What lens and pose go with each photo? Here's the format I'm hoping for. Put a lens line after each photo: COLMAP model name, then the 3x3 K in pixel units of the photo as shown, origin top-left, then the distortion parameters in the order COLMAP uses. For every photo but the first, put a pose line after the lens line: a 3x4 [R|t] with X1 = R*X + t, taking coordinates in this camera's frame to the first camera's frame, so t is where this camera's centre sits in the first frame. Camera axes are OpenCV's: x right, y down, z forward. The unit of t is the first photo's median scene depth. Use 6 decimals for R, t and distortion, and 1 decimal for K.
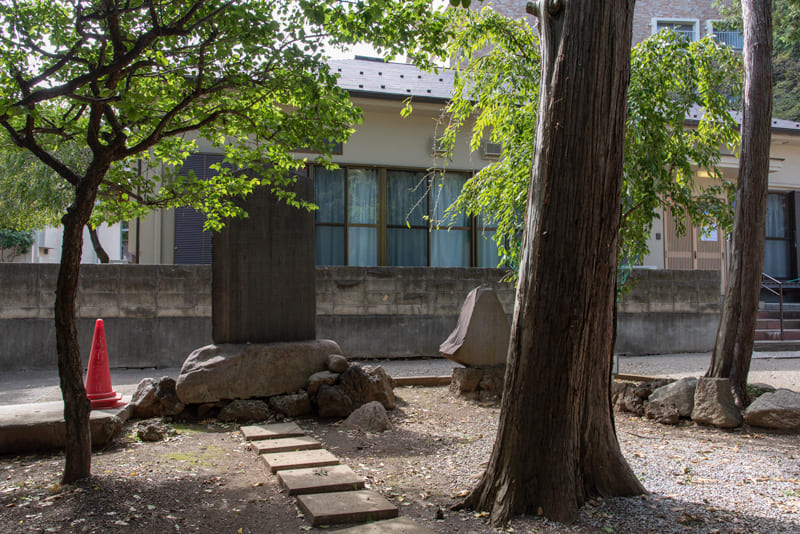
lens RADIAL K [[665.5, 0, 399.9], [0, 665.5, 268.4], [0, 0, 1]] dist [0.004443, 0.003098]
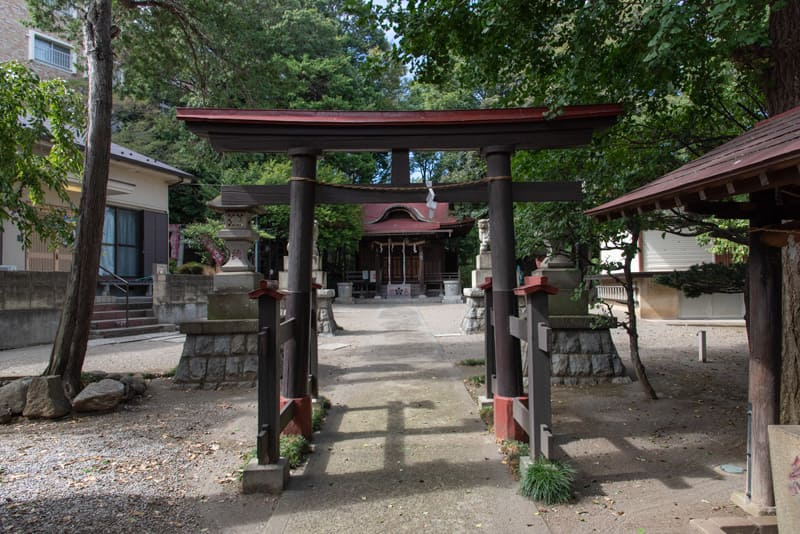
lens RADIAL K [[544.2, 0, 401.9], [0, 544.2, 267.4], [0, 0, 1]] dist [0.006003, 0.005362]
pose [[0.573584, 0.025897, 0.818737, 0.033372], [-0.037569, 0.999280, -0.005288, -0.038264], [-0.818285, -0.027726, 0.574144, -0.046363]]
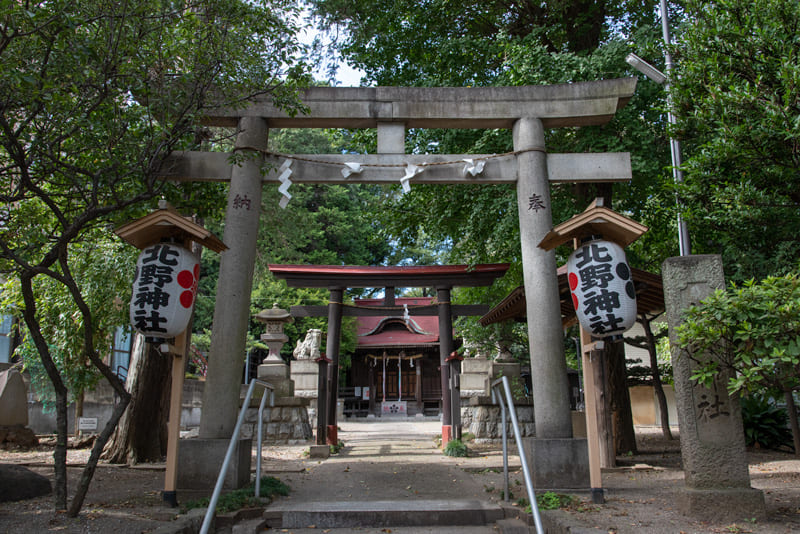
lens RADIAL K [[665.5, 0, 401.1], [0, 665.5, 265.3], [0, 0, 1]] dist [0.004443, 0.003098]
pose [[0.572241, 0.182808, 0.799451, -0.572944], [-0.042374, 0.980127, -0.193791, 0.048858], [-0.818990, 0.077019, 0.568615, -0.502211]]
